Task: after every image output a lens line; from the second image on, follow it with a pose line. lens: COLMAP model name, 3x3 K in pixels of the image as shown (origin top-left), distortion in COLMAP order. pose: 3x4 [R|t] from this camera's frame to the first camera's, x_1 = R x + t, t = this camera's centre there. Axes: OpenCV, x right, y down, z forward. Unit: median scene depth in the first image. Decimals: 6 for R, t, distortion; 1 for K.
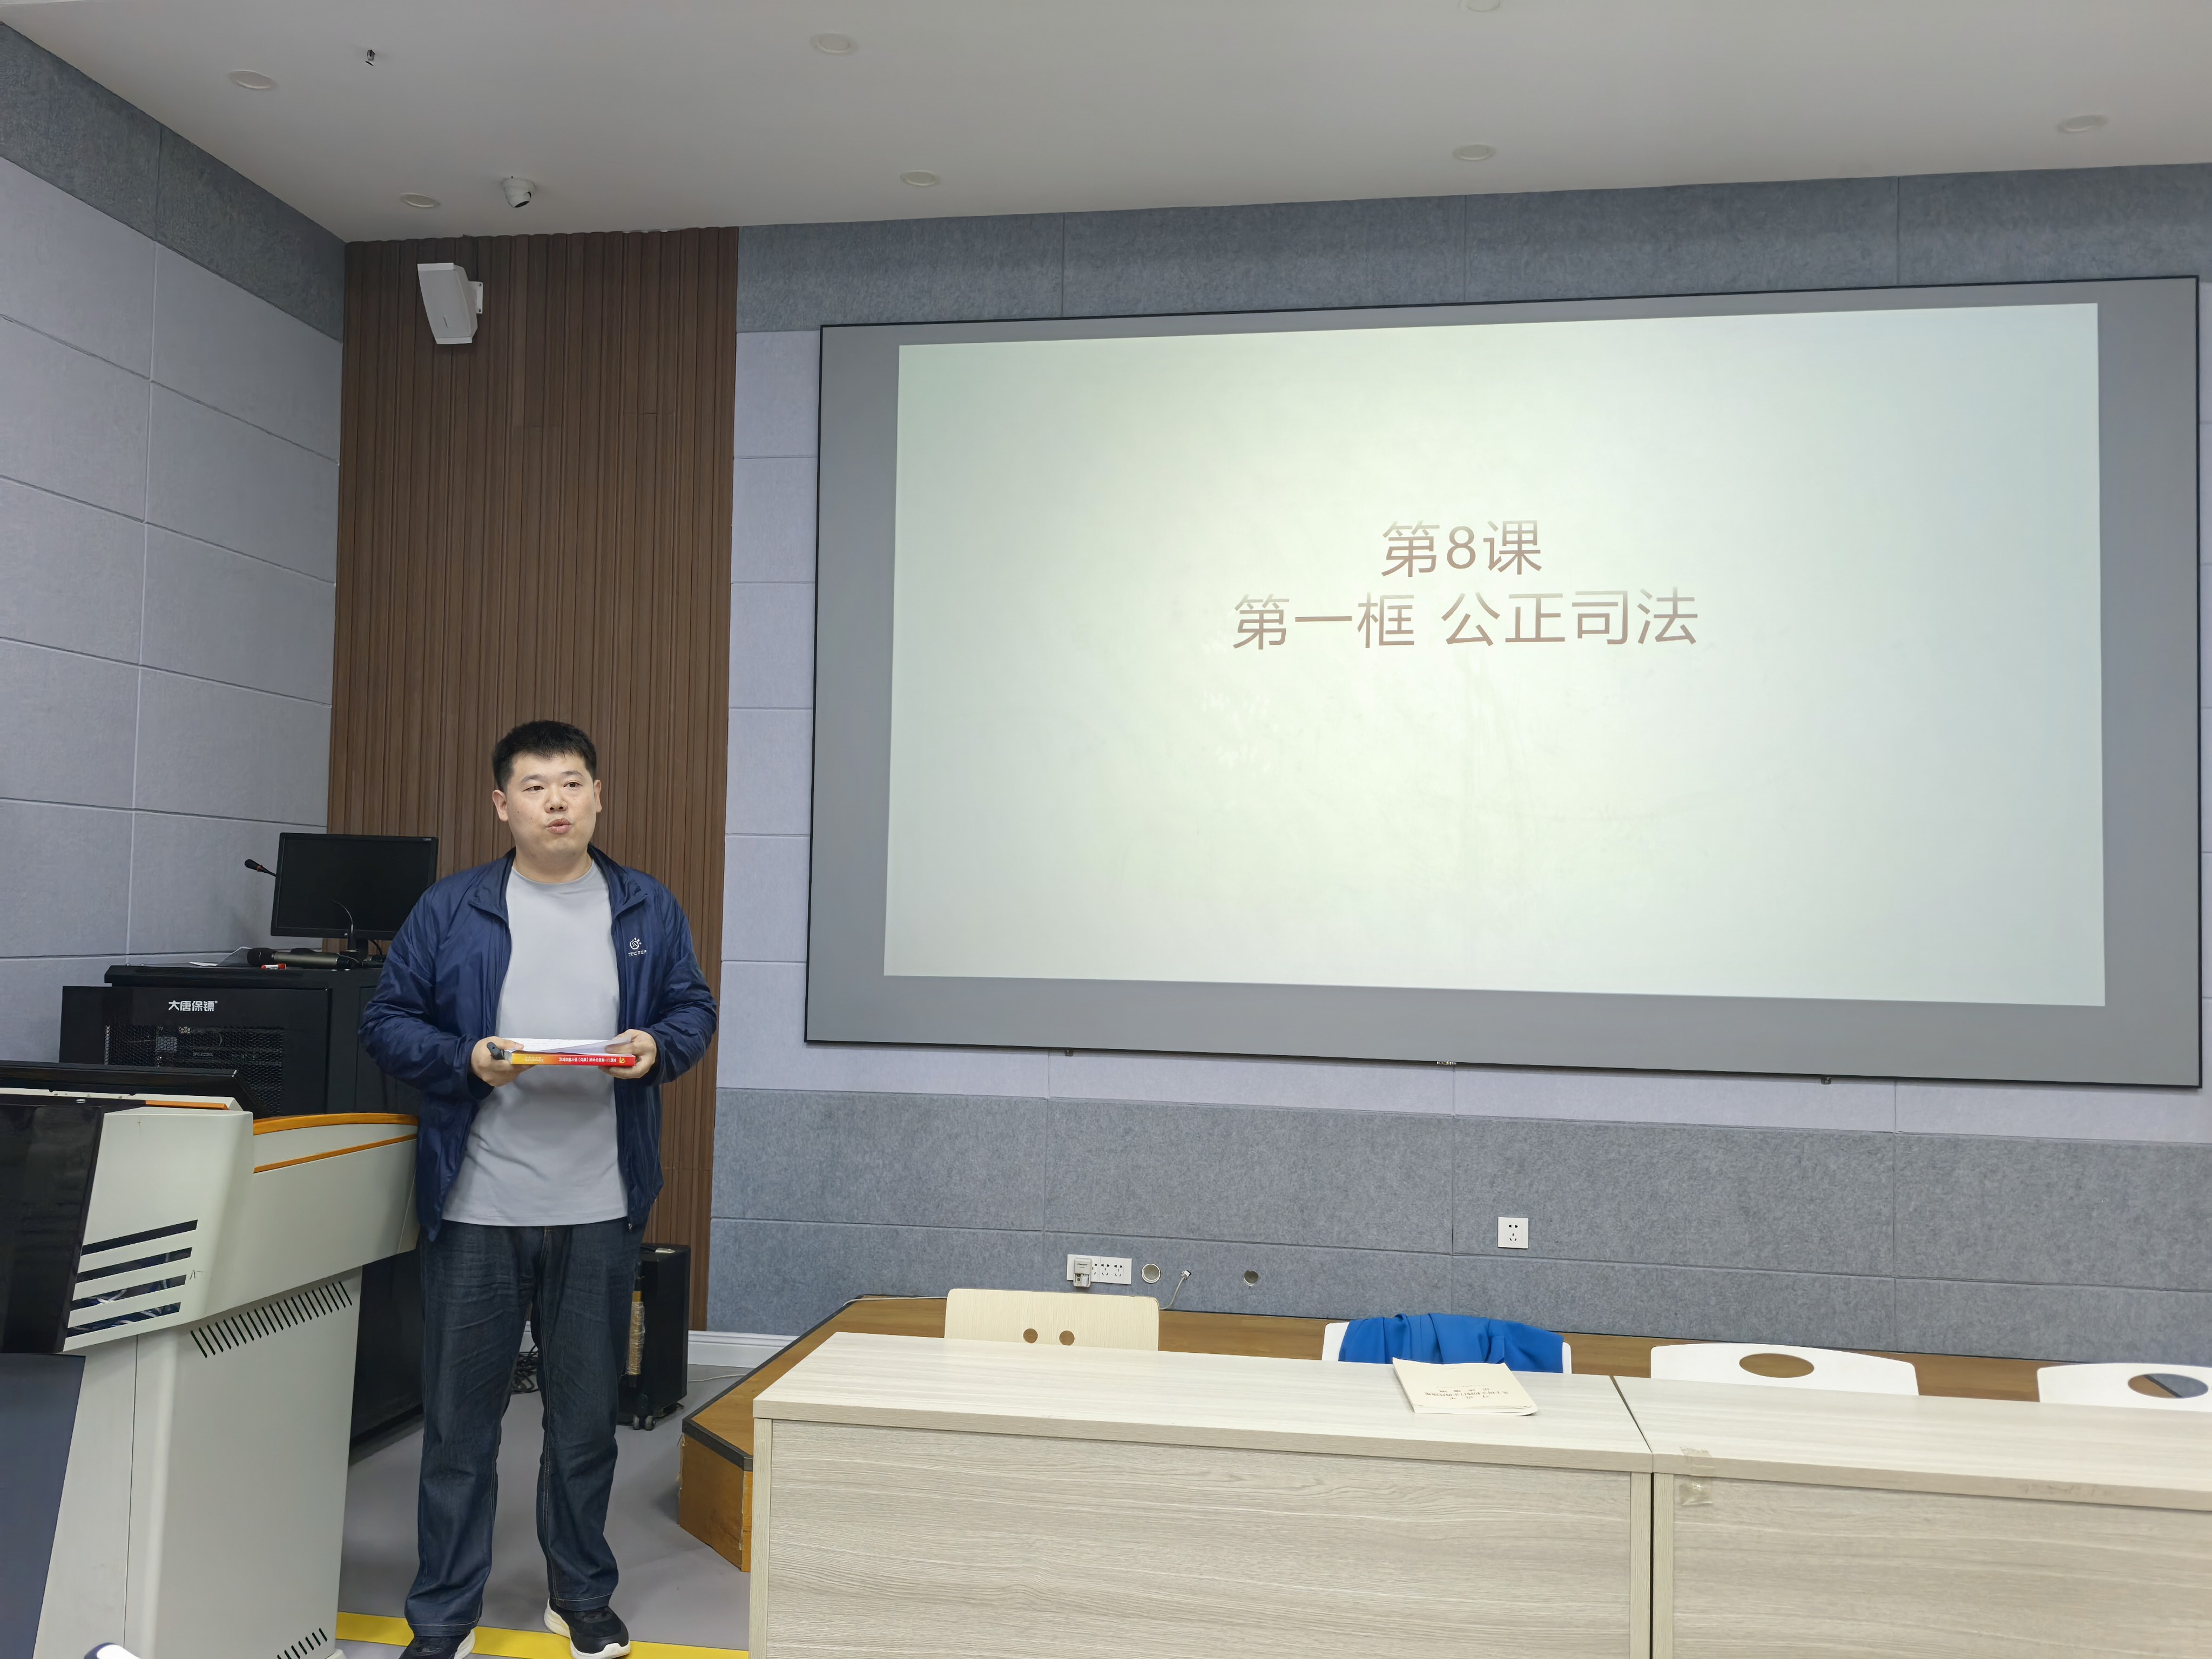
lens RADIAL K [[1861.7, 0, 1102.7], [0, 1861.7, 844.3], [0, 0, 1]] dist [0.032885, -0.062145]
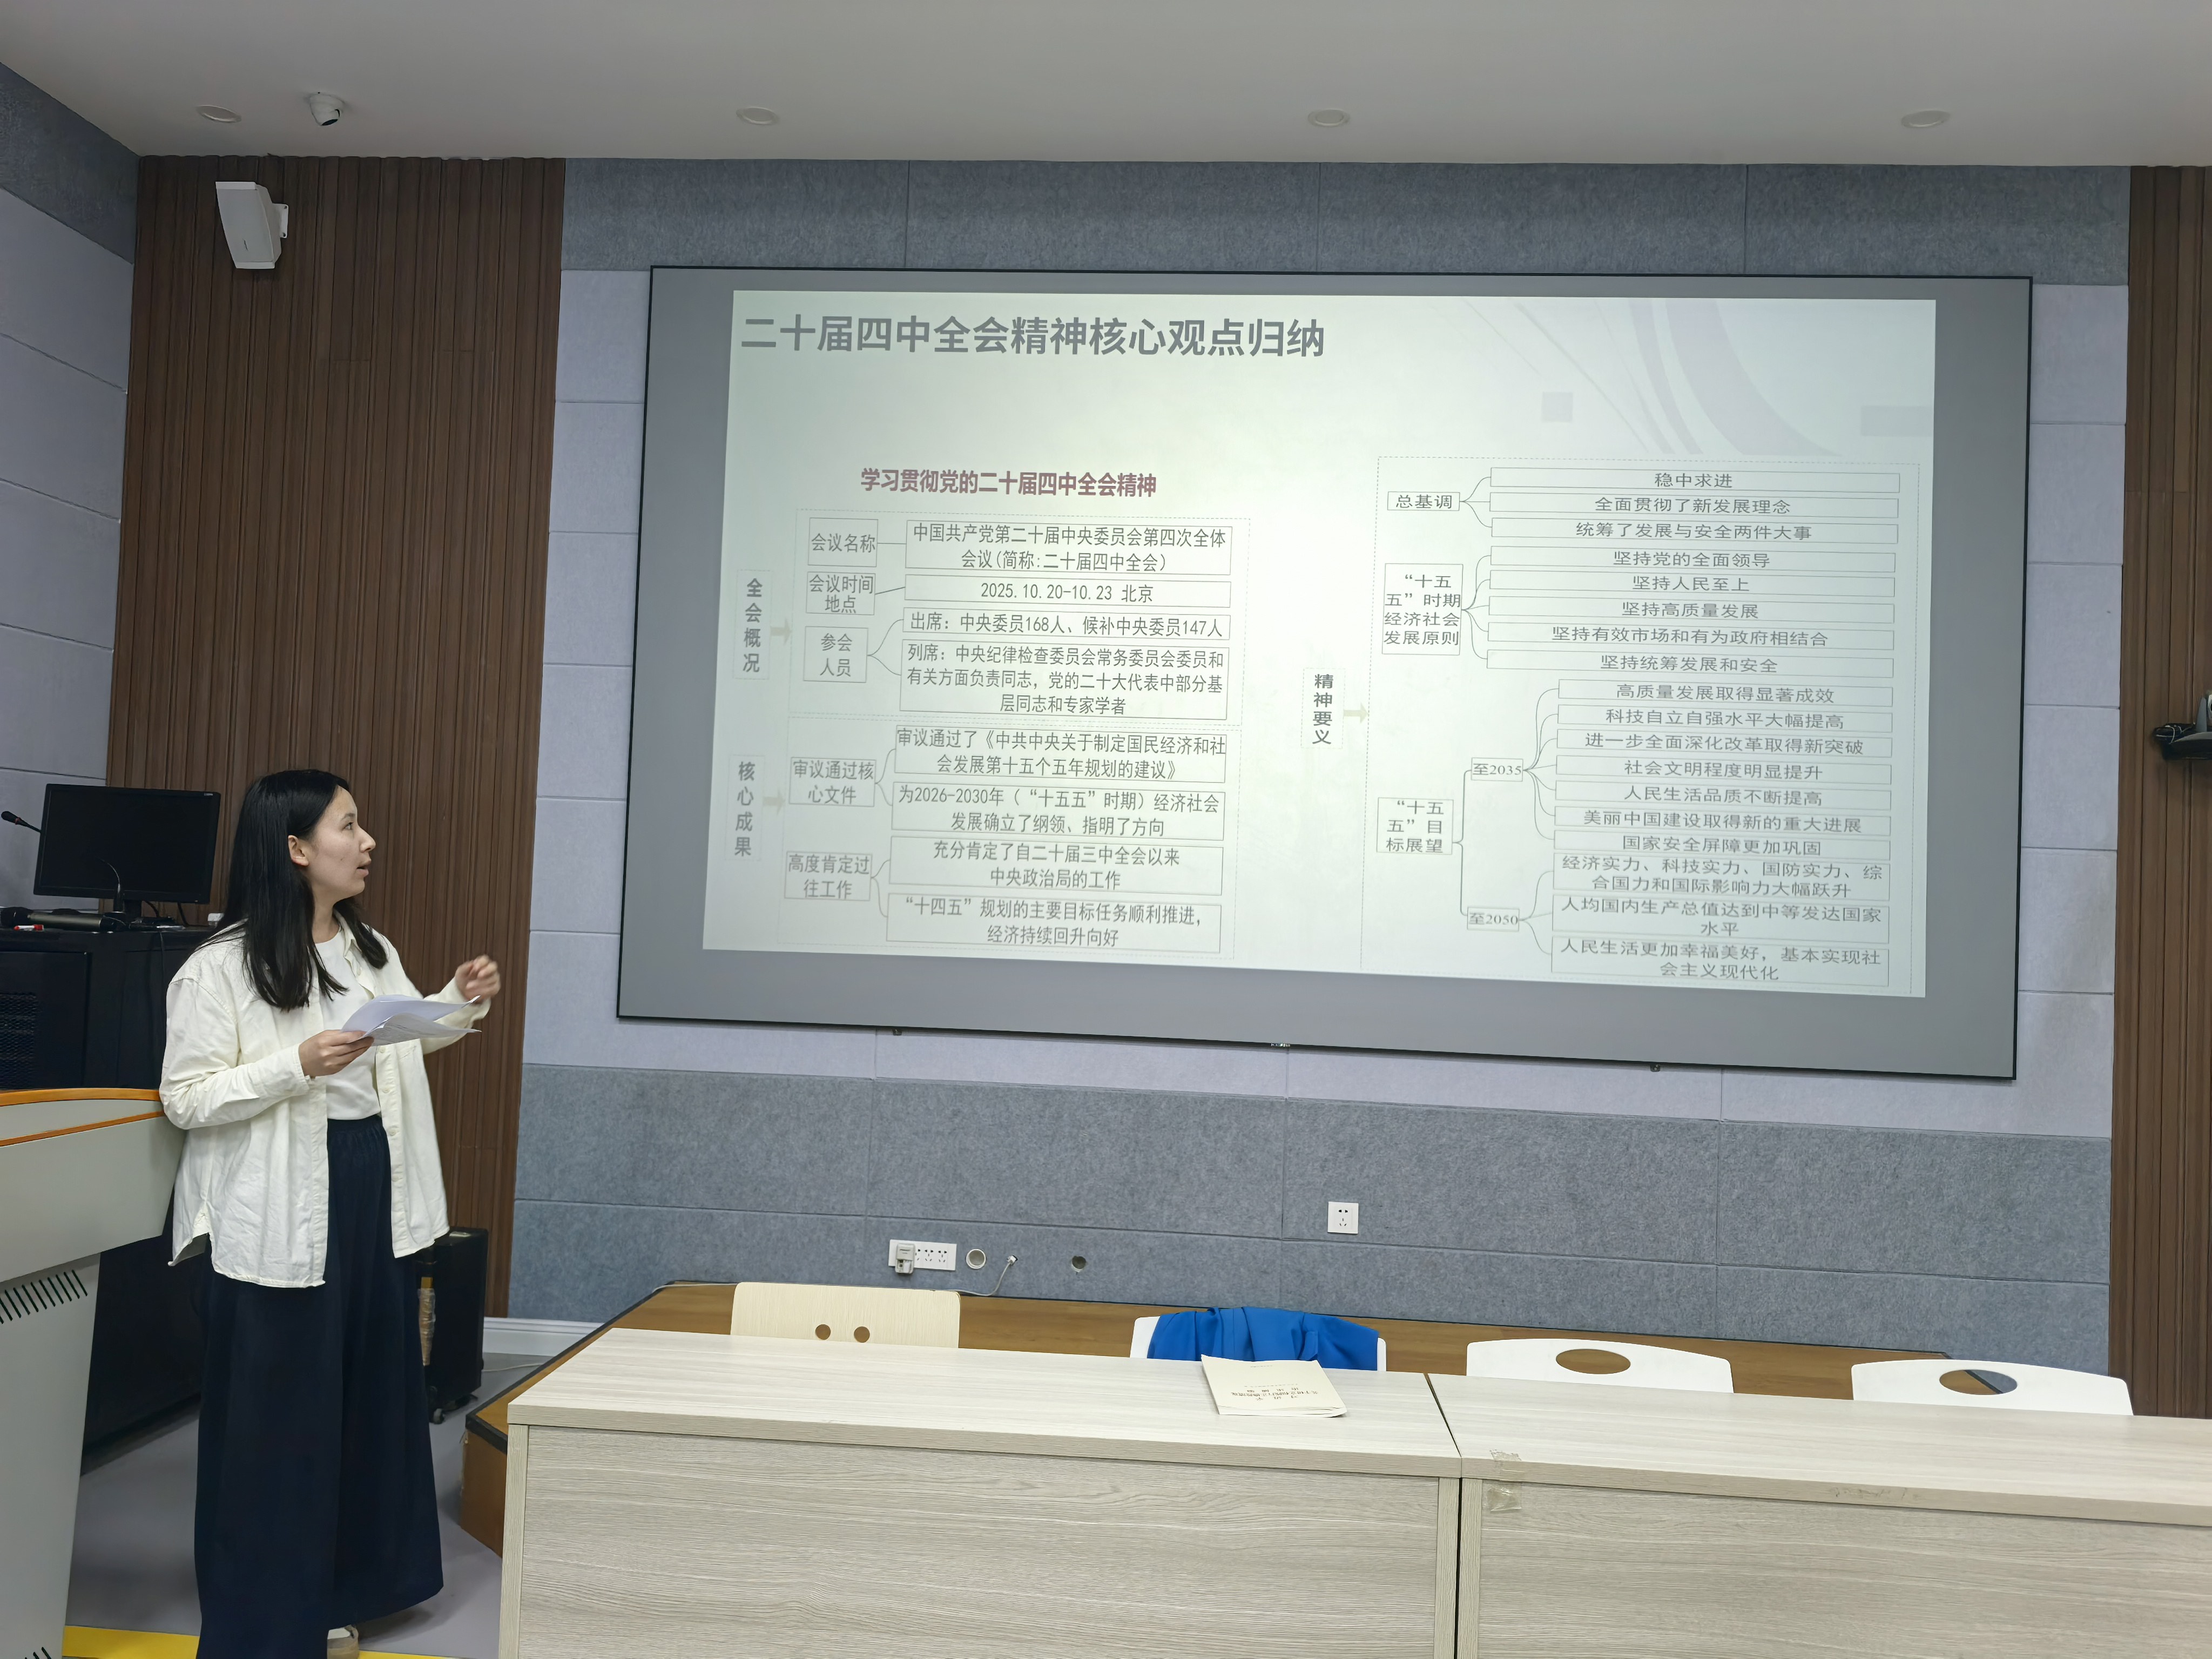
lens RADIAL K [[1867.4, 0, 1115.8], [0, 1867.4, 840.4], [0, 0, 1]] dist [0.028564, -0.067725]
pose [[0.996350, 0.020777, 0.082791, 0.013810], [-0.021574, 0.999729, 0.008740, 0.002171], [-0.082587, -0.010494, 0.996529, 0.026781]]
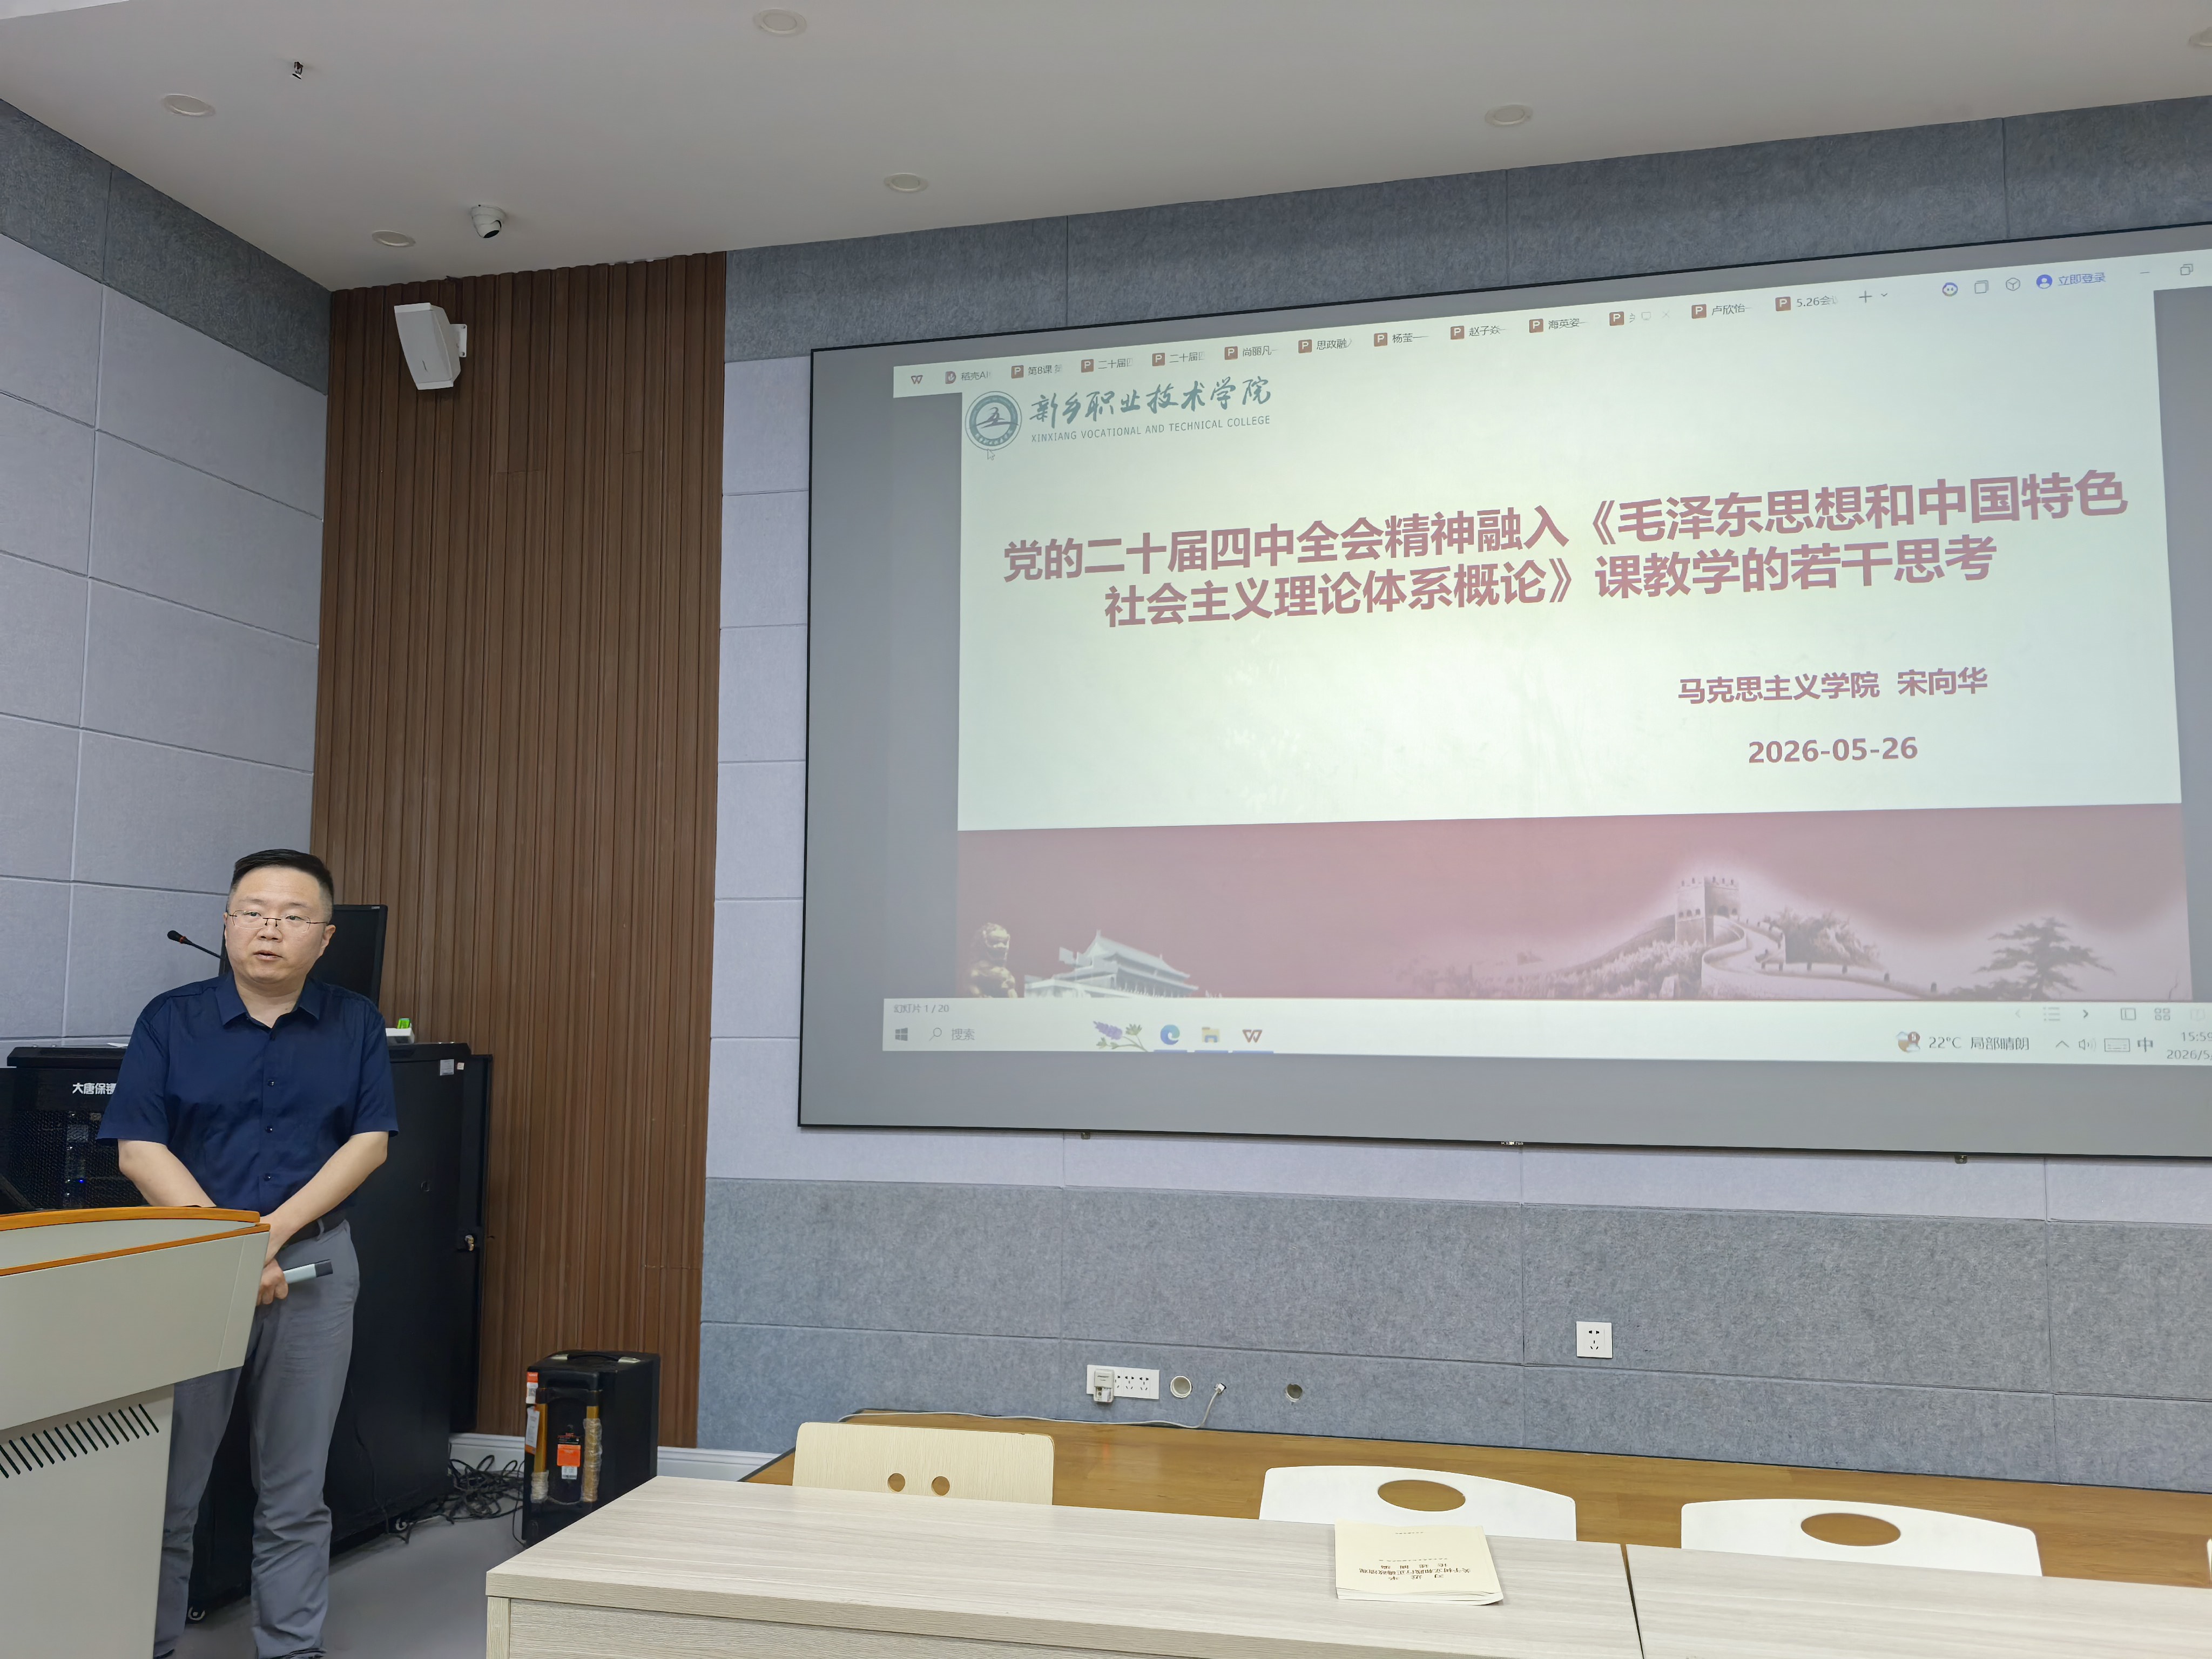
lens RADIAL K [[1872.3, 0, 1084.3], [0, 1872.3, 839.0], [0, 0, 1]] dist [0.015286, -0.029259]
pose [[0.996088, -0.022556, -0.085436, 0.064249], [0.018246, 0.998538, -0.050886, 0.016478], [0.086459, 0.049128, 0.995043, 0.105265]]
